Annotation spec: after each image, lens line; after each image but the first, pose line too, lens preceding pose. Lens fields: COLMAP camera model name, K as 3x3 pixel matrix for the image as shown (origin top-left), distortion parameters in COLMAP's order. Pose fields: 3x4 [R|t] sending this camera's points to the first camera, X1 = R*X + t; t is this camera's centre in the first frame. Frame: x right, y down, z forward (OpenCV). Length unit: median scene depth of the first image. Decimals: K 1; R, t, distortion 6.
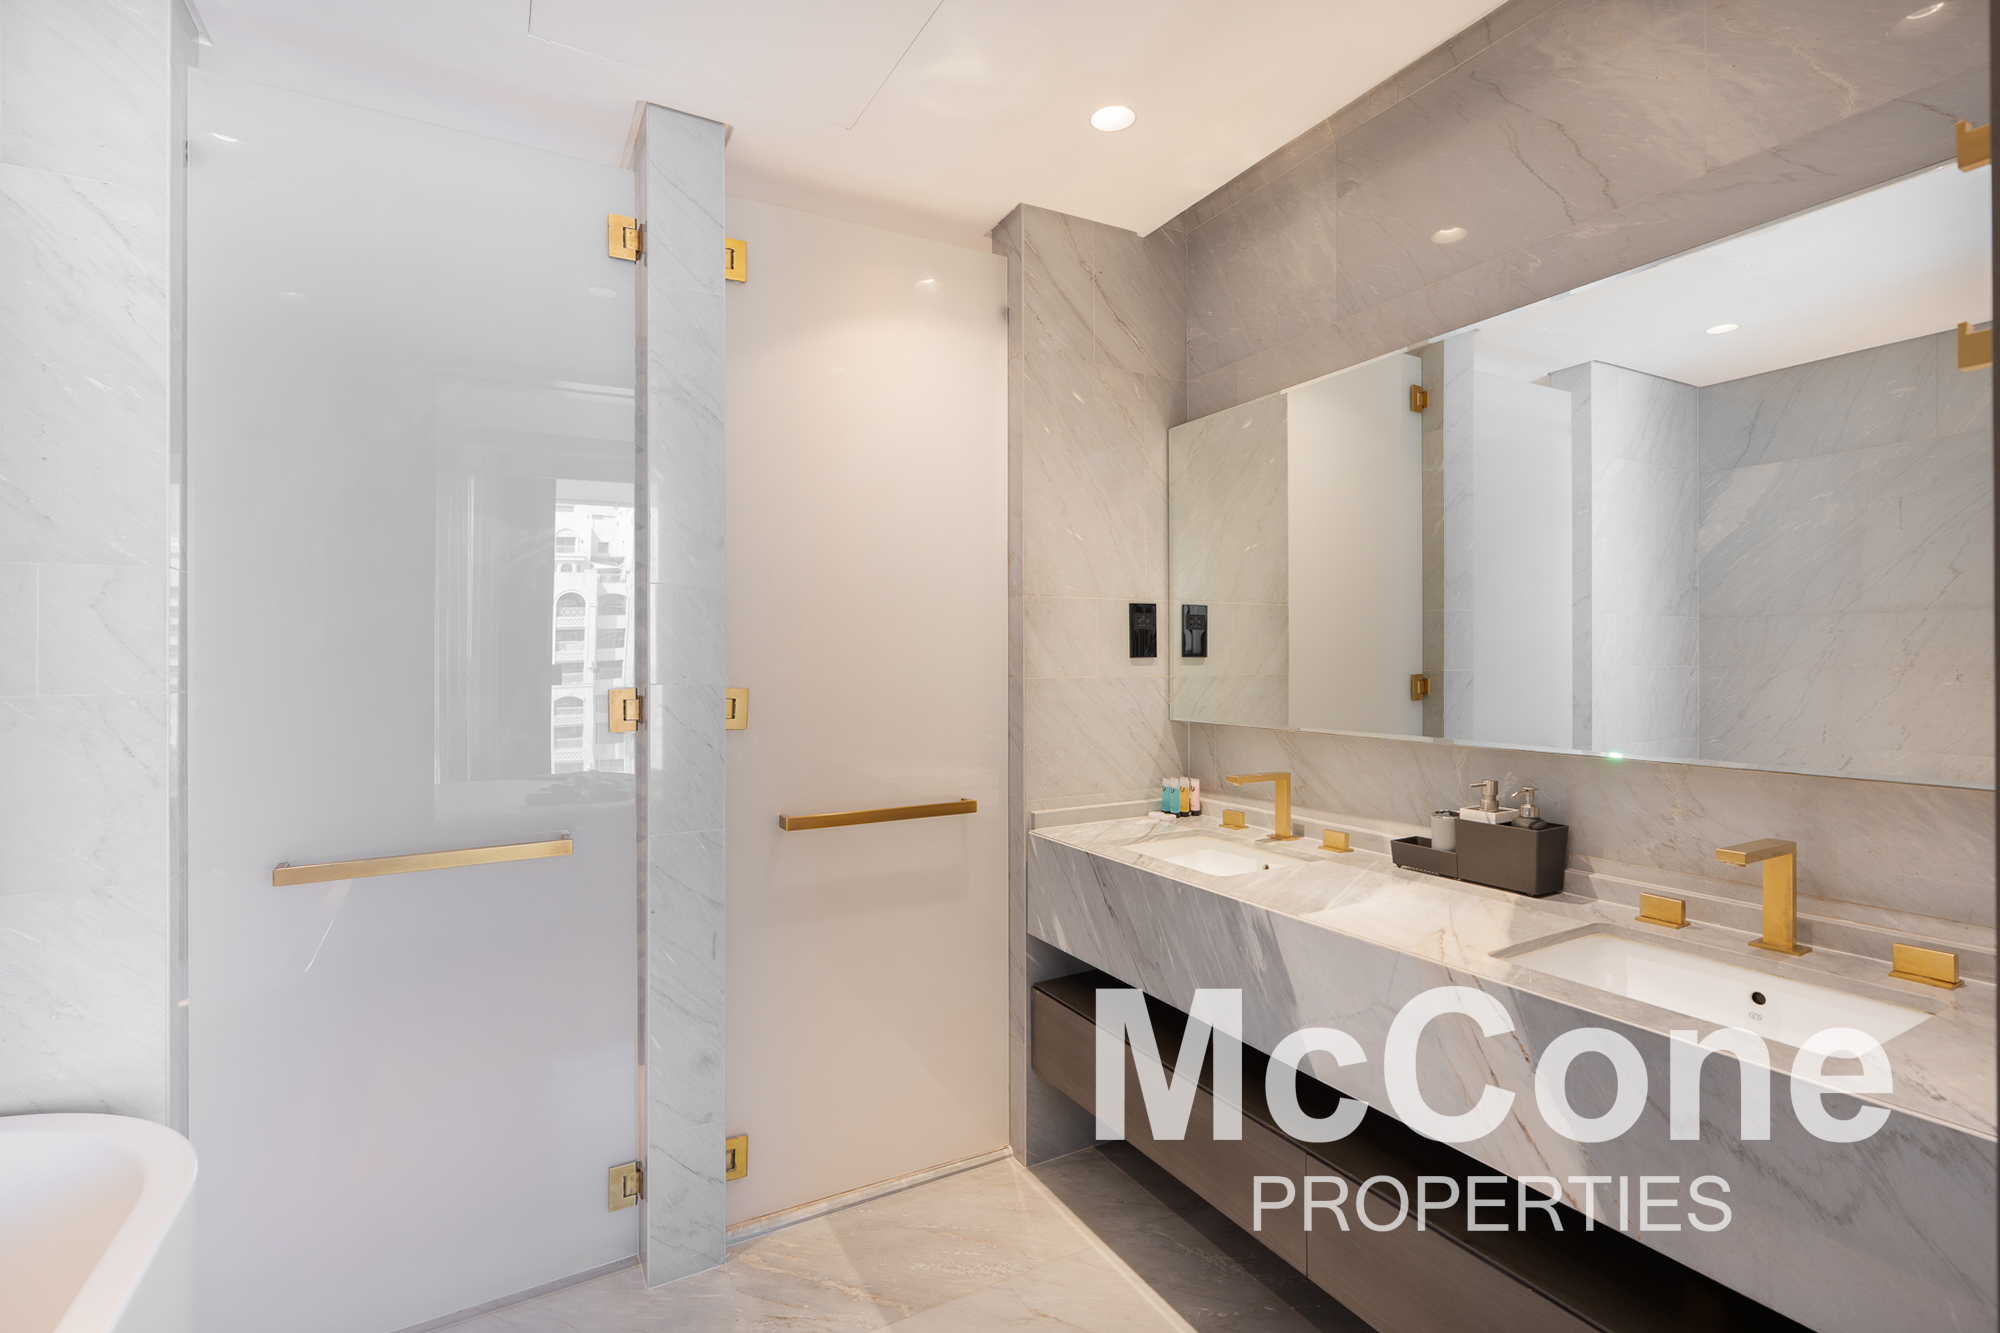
lens RADIAL K [[931.0, 0, 1012.3], [0, 931.0, 659.4], [0, 0, 1]] dist [-0.006388, 0.002336]
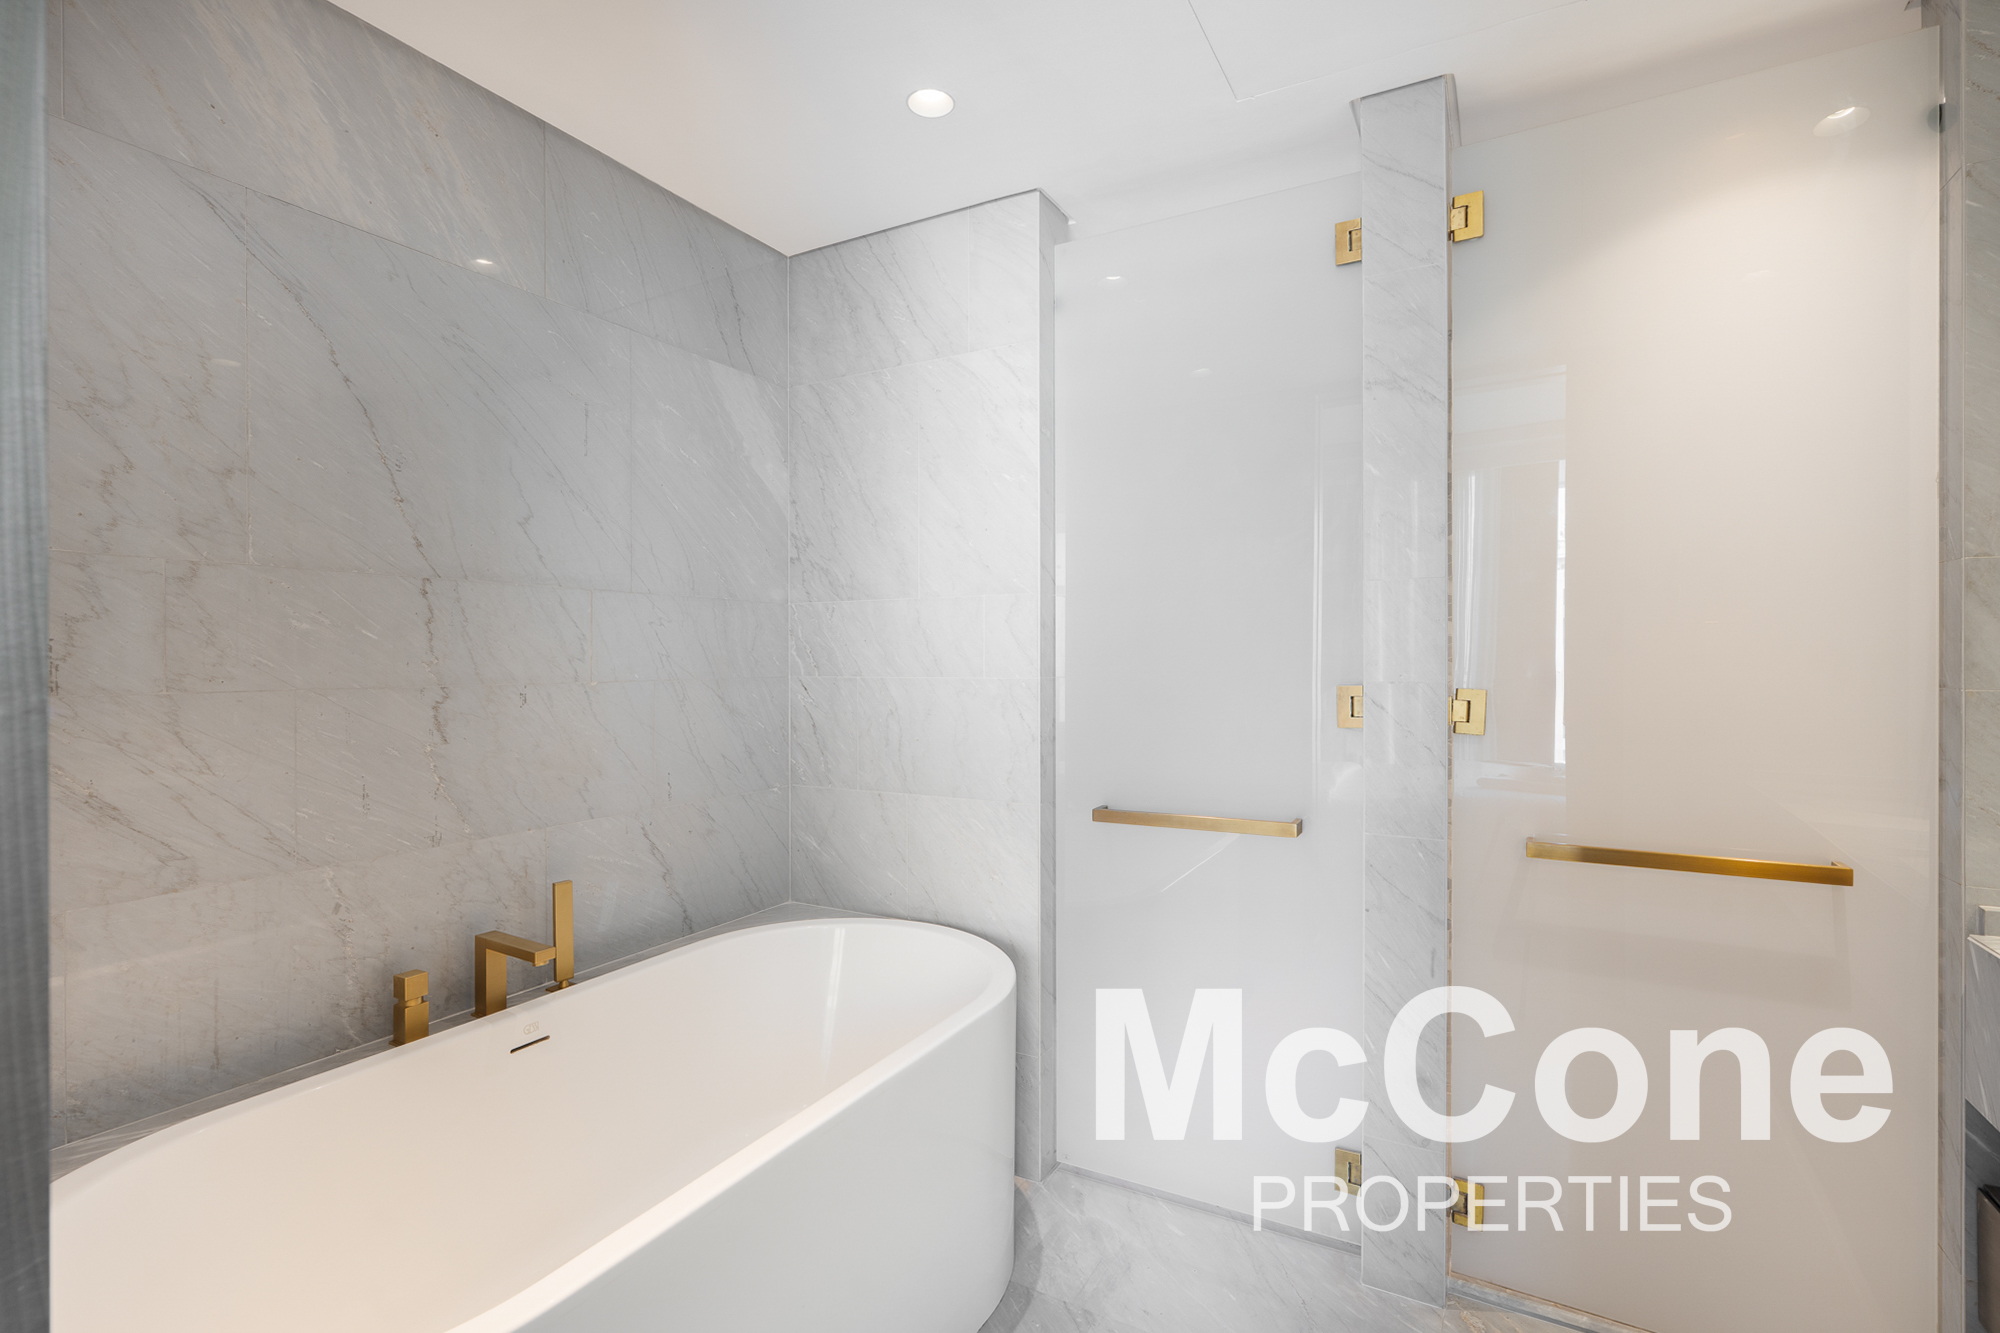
lens RADIAL K [[931.0, 0, 995.8], [0, 931.0, 655.9], [0, 0, 1]] dist [-0.006388, 0.002336]
pose [[0.504702, 0.006387, -0.863270, 0.251571], [-0.001734, 0.999978, 0.006385, -0.006128], [0.863292, -0.001726, 0.504702, 0.141716]]
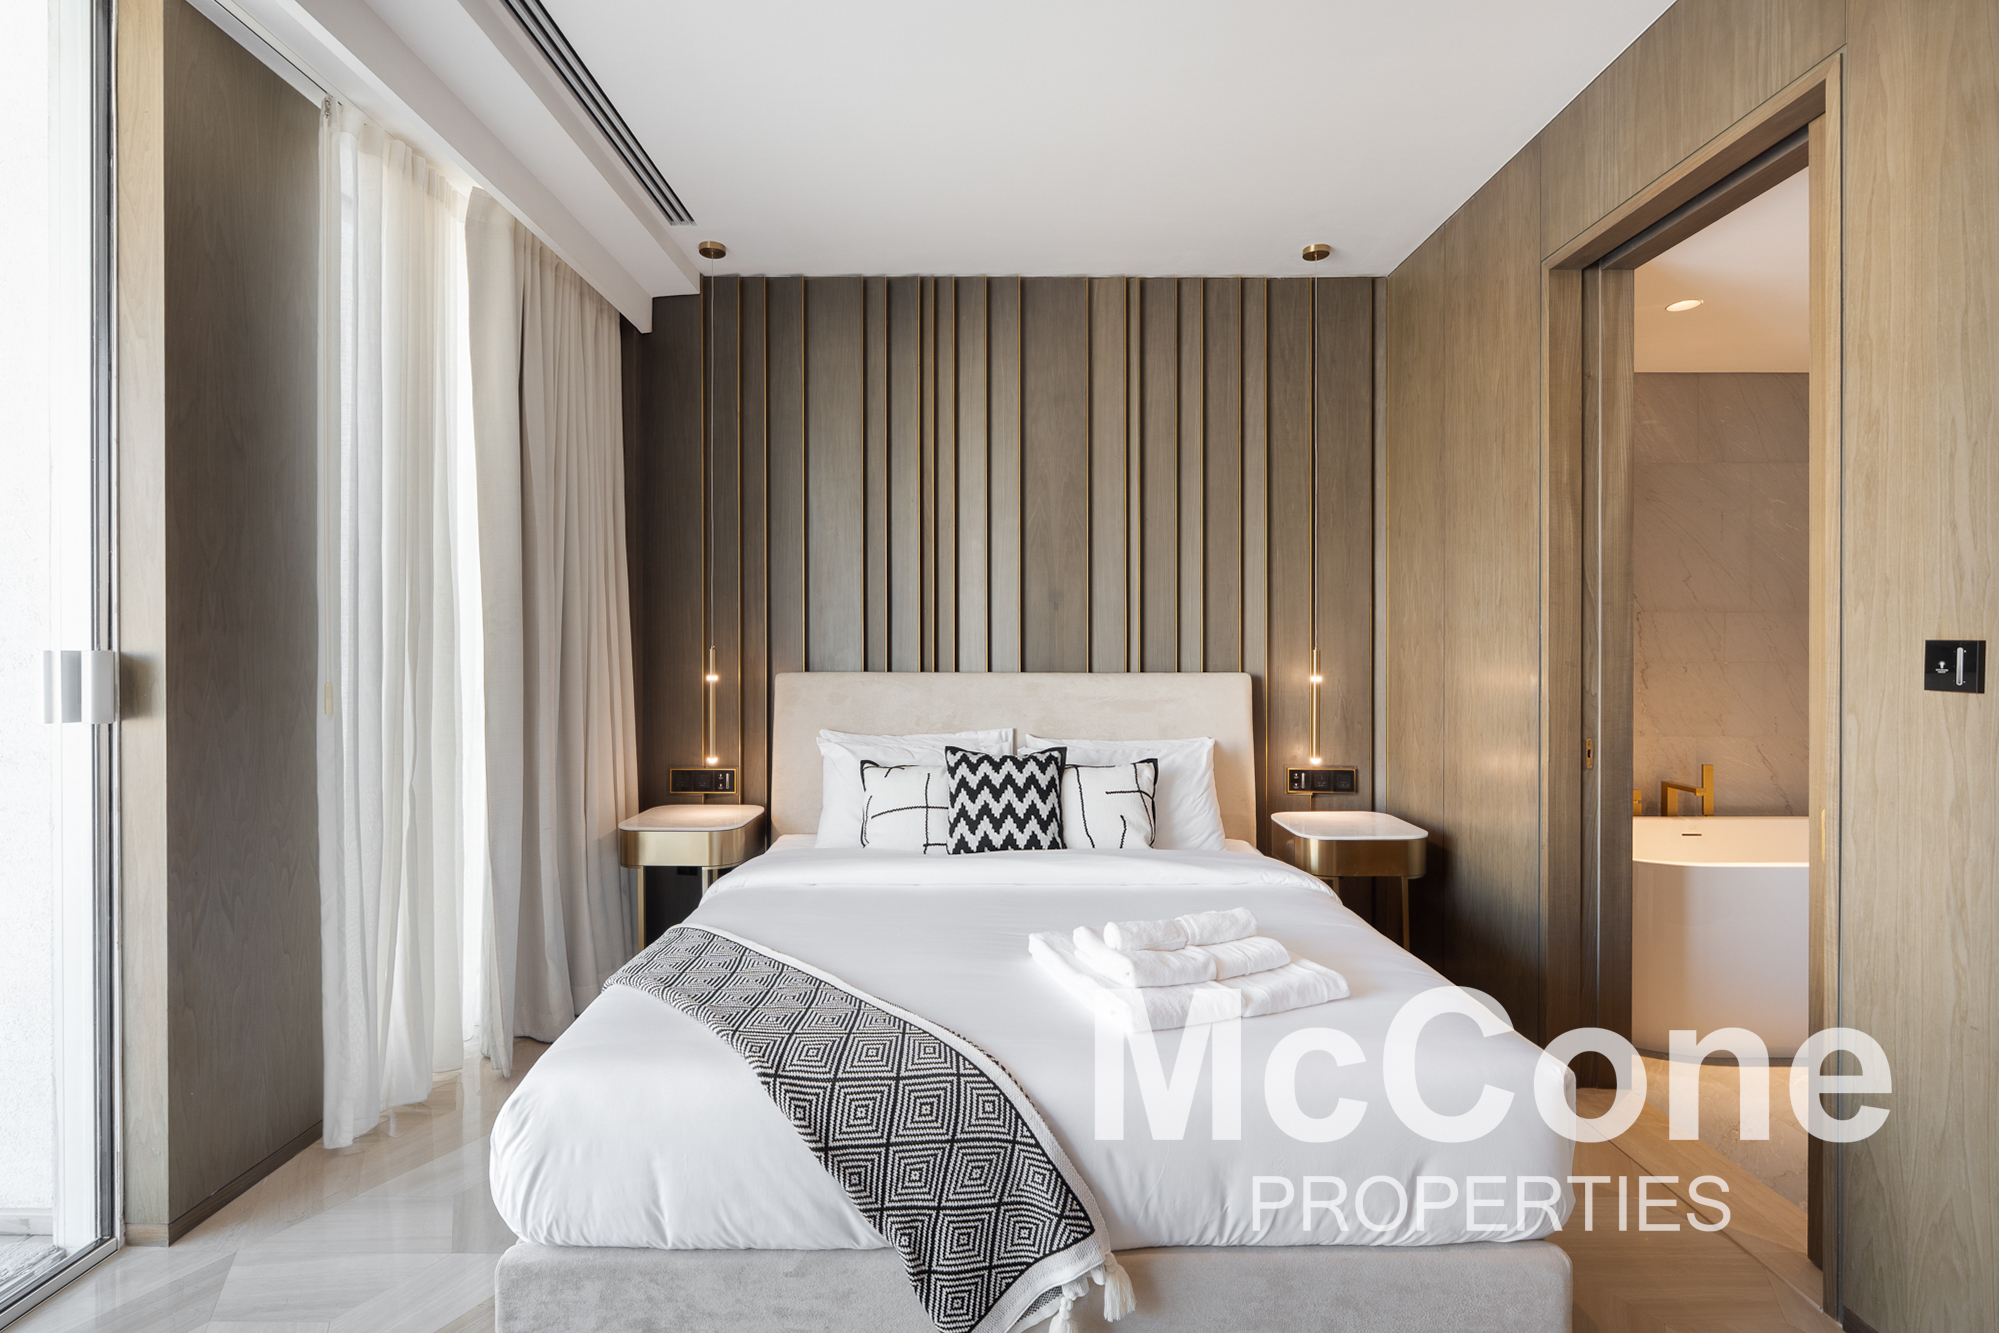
lens RADIAL K [[930.6, 0, 1047.6], [0, 930.6, 655.5], [0, 0, 1]] dist [-0.006388, 0.002336]
pose [[-0.486907, 0.007647, -0.873420, 1.484178], [-0.000124, 0.999961, 0.008824, -0.000042], [0.873454, 0.004405, -0.486887, -0.012599]]
